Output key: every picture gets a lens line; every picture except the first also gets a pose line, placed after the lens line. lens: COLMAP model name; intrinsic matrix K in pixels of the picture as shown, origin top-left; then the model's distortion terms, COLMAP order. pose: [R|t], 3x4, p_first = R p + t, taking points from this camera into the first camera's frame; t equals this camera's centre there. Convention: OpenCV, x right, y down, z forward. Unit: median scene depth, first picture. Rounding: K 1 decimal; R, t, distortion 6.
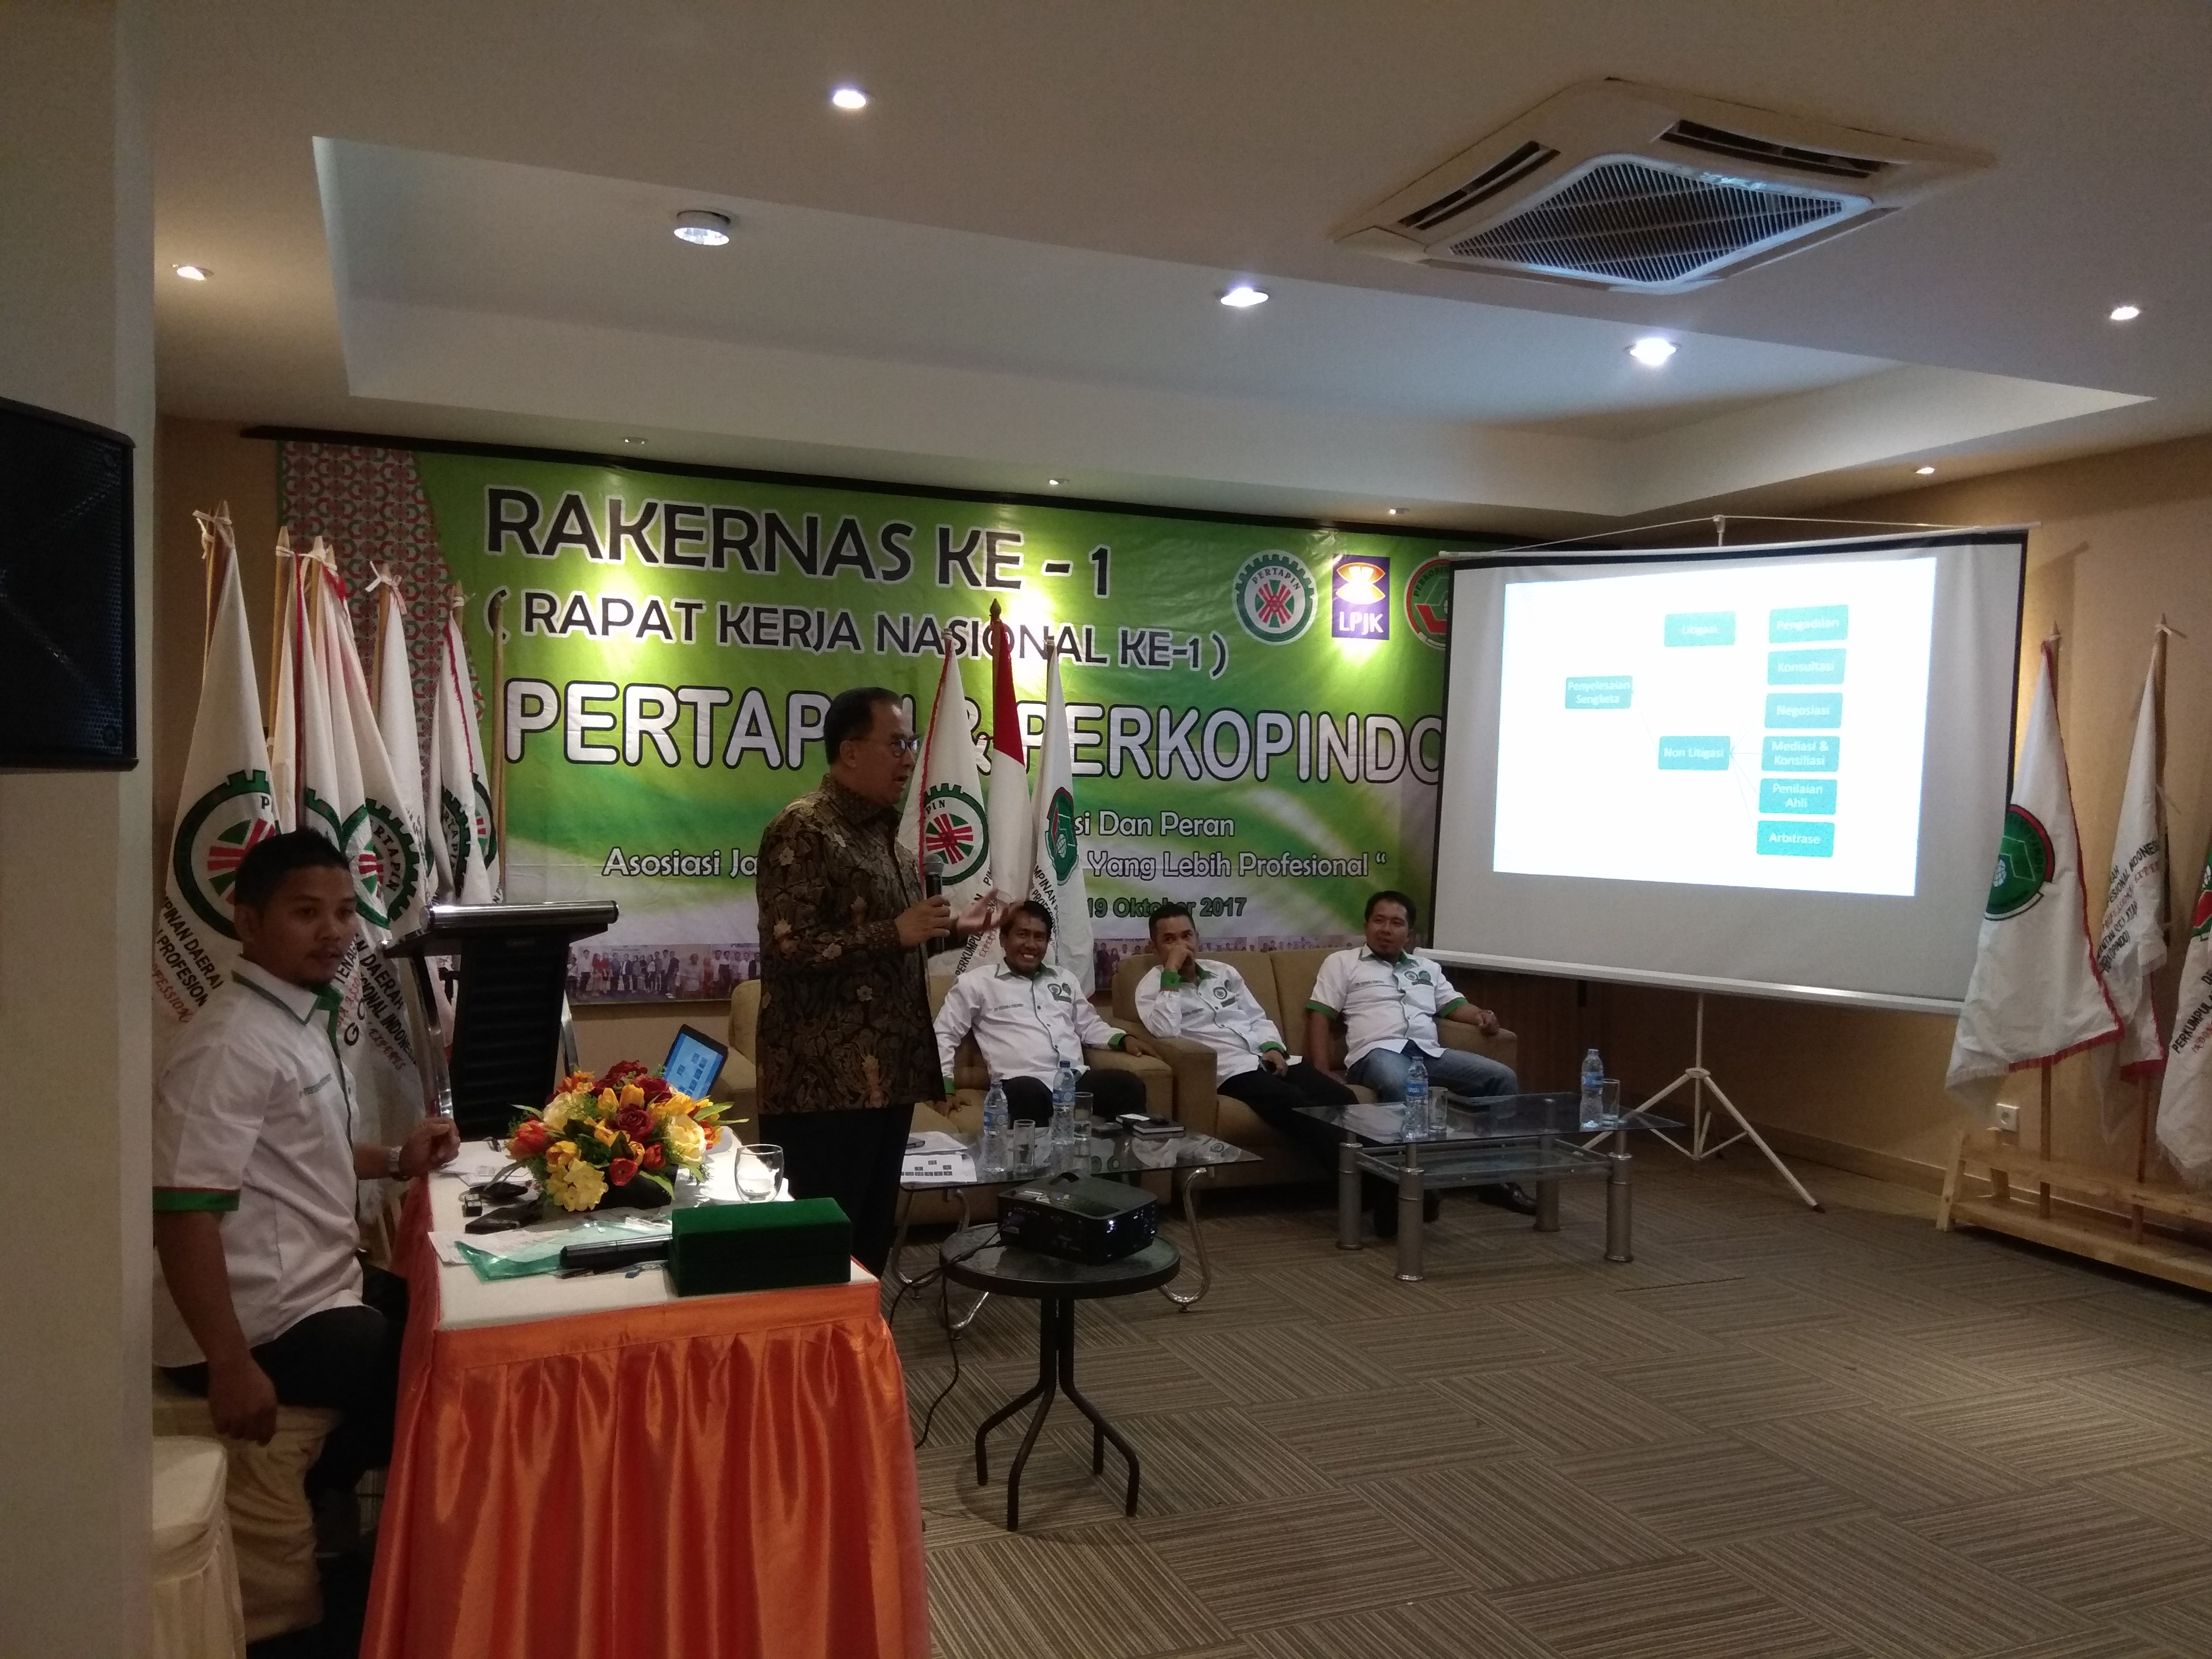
lens RADIAL K [[1718.2, 0, 1121.4], [0, 1718.2, 837.9], [0, 0, 1]] dist [0.096541, -0.147137]
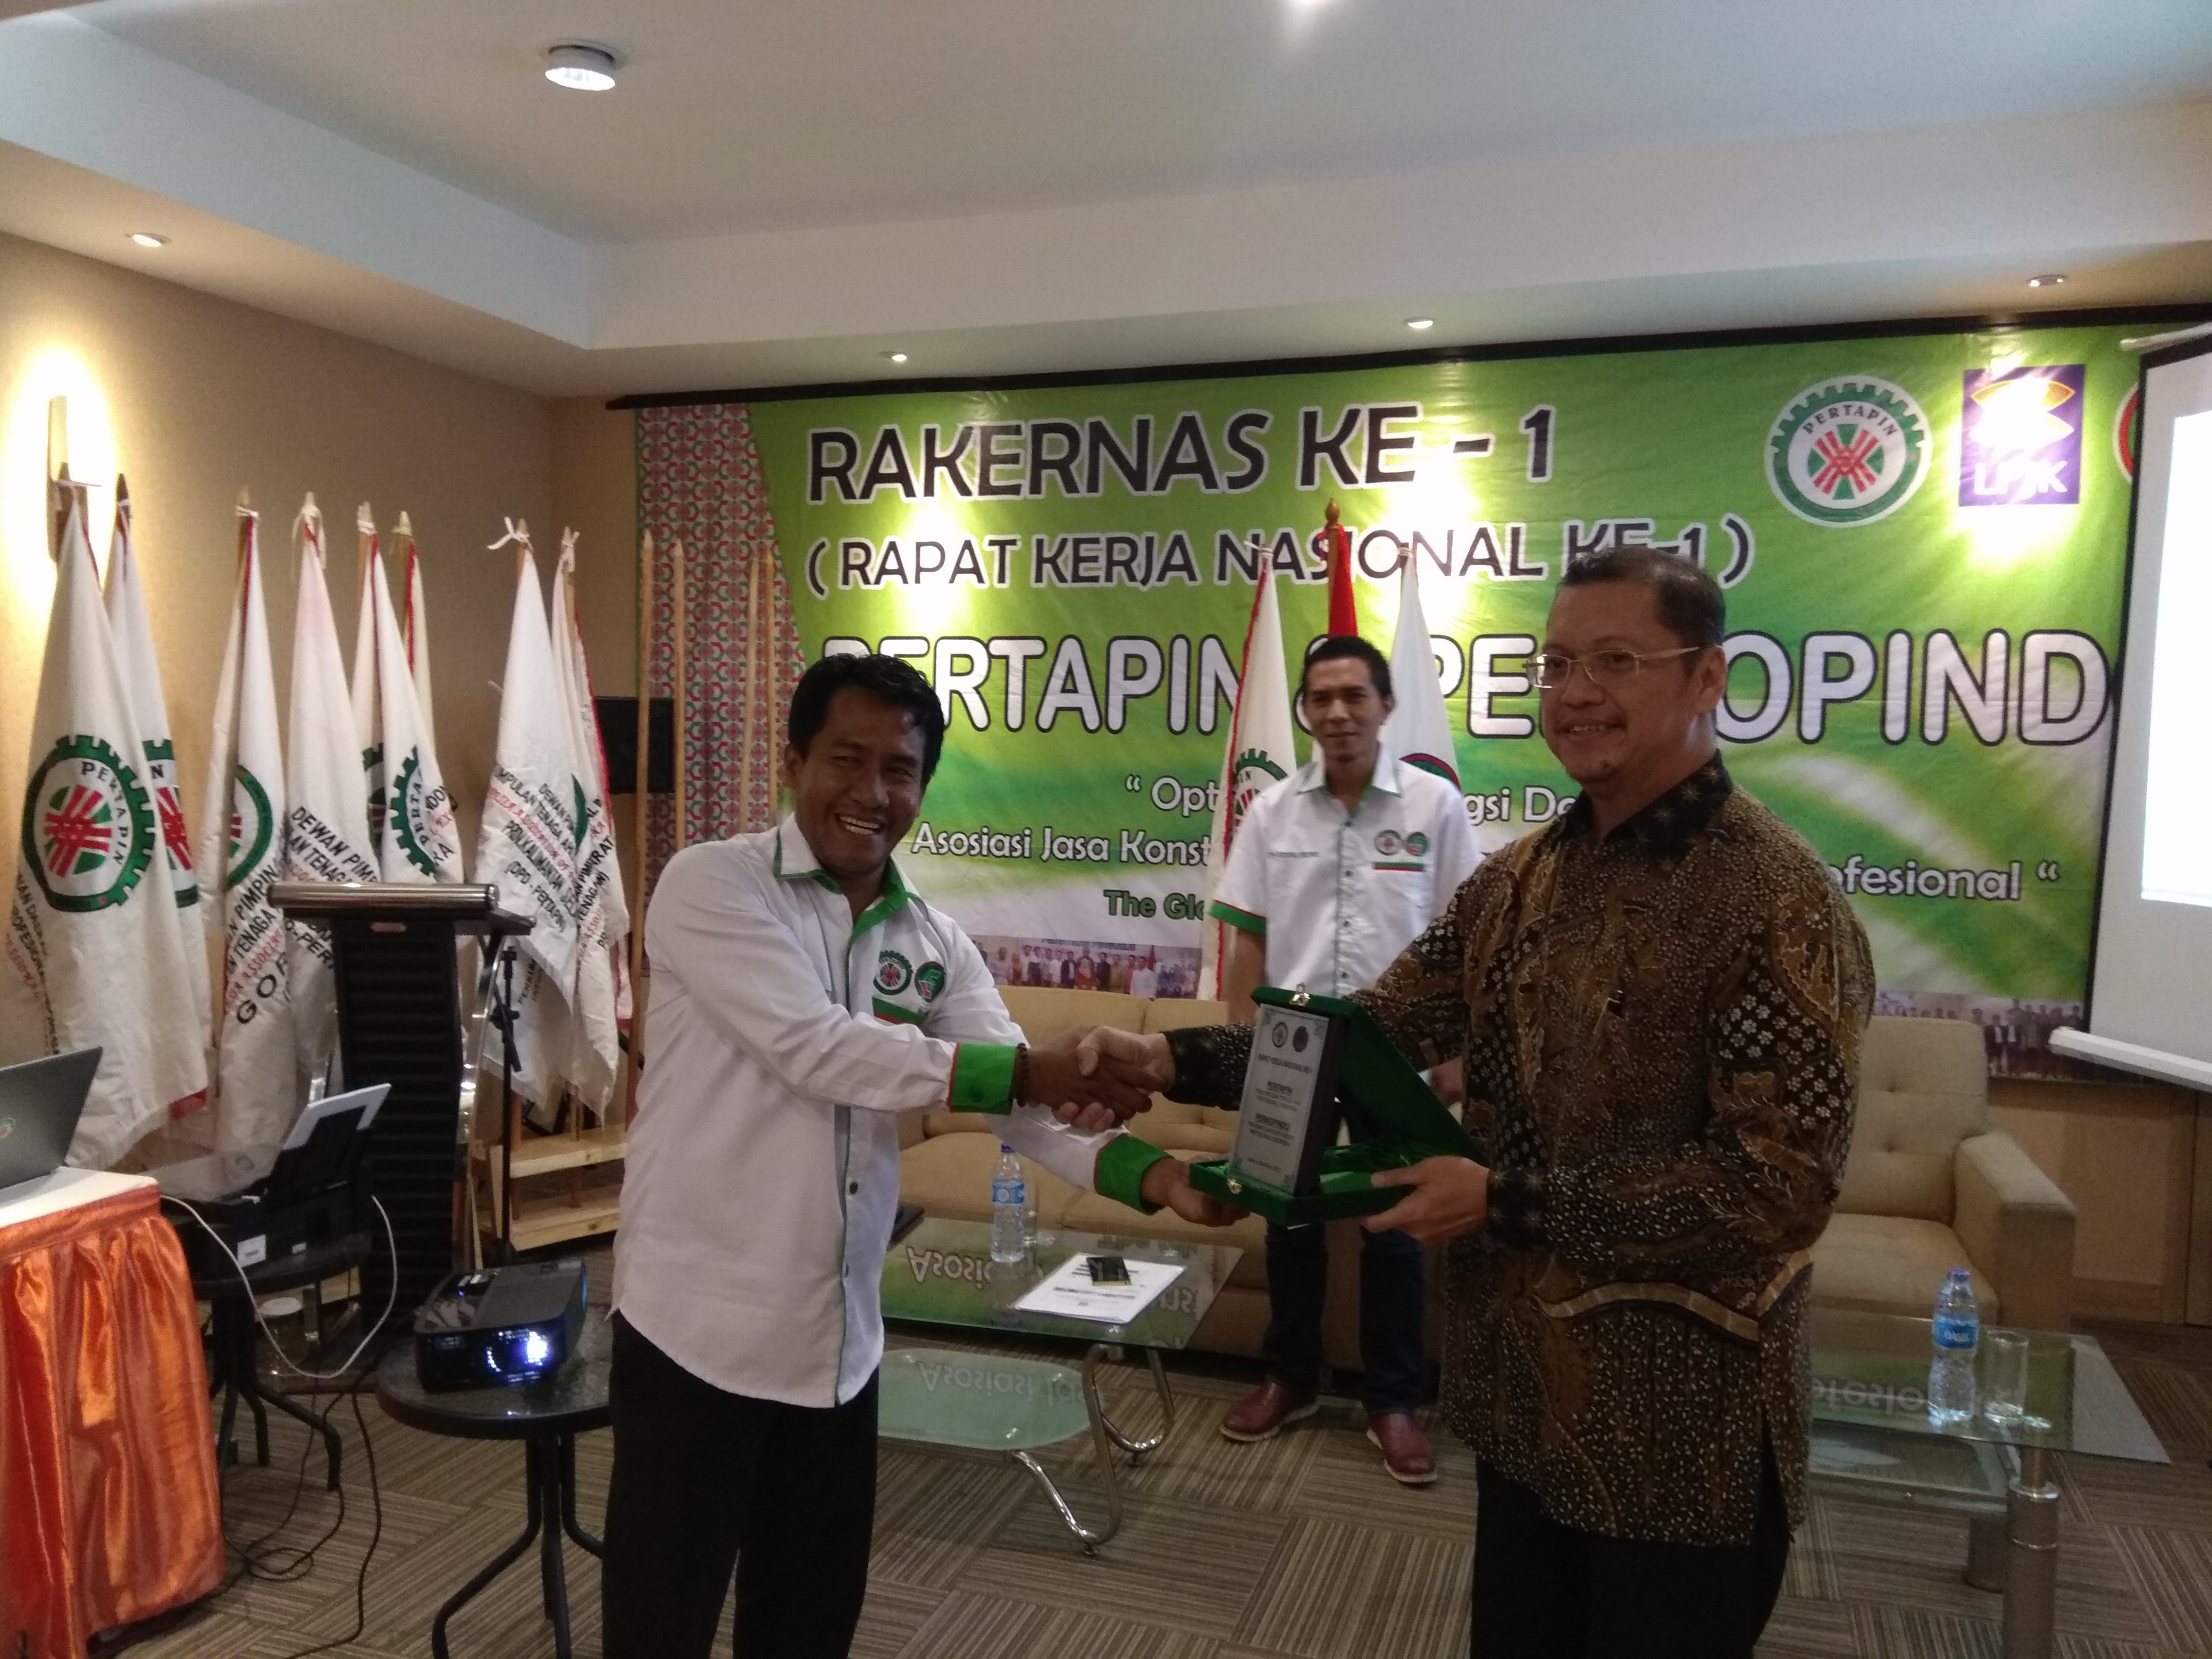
lens RADIAL K [[1718.2, 0, 1101.8], [0, 1718.2, 848.4], [0, 0, 1]] dist [0.096541, -0.147137]
pose [[0.752381, 0.035650, -0.657763, 0.351453], [-0.018936, 0.999292, 0.032500, -0.011210], [0.658456, -0.011997, 0.752524, 0.382878]]
